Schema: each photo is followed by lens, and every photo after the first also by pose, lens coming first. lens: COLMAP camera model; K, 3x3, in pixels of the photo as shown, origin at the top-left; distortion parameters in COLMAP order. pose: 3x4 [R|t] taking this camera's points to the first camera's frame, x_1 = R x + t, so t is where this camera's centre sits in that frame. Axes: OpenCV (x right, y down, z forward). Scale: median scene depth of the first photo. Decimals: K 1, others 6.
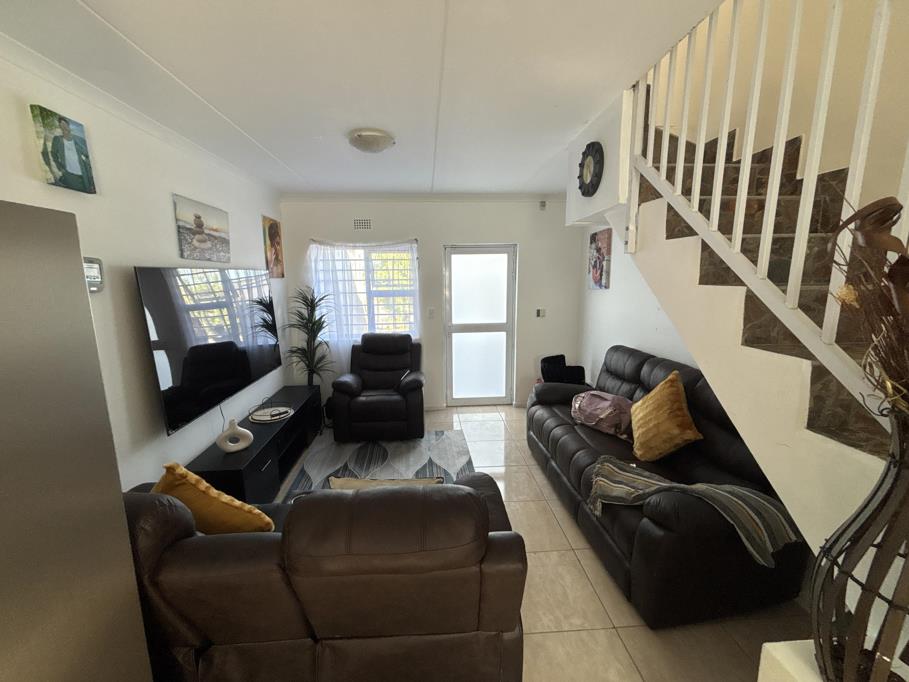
lens RADIAL K [[368.9, 0, 451.4], [0, 368.9, 337.0], [0, 0, 1]] dist [0.001867, -0.000133]
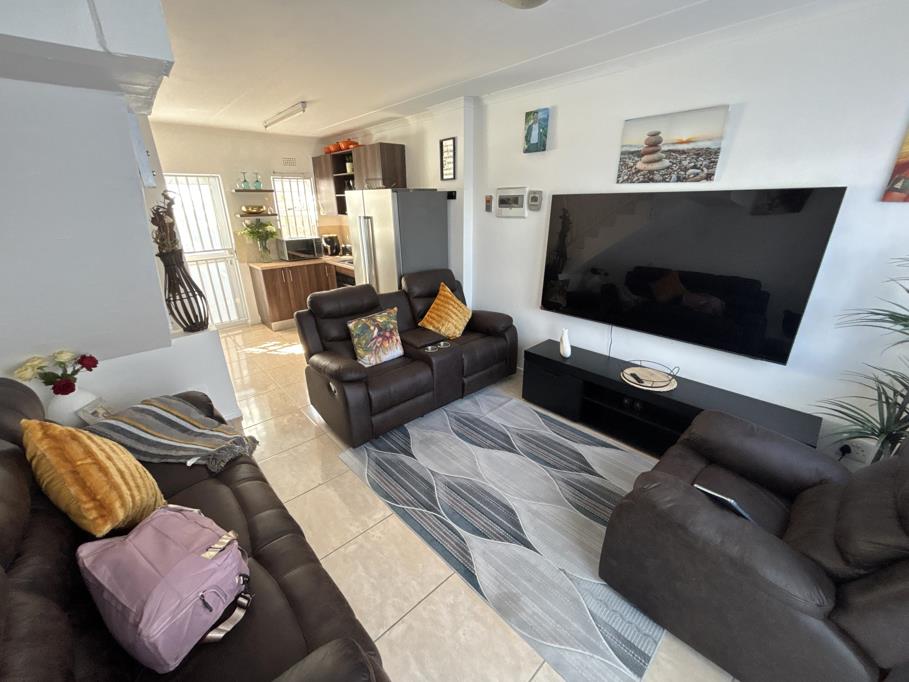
lens RADIAL K [[368.9, 0, 455.6], [0, 368.9, 339.8], [0, 0, 1]] dist [0.001867, -0.000133]
pose [[-0.784810, 0.232603, -0.574429, 0.404607], [-0.087301, 0.876157, 0.474055, -0.291927], [0.613556, 0.422191, -0.667310, 1.674782]]
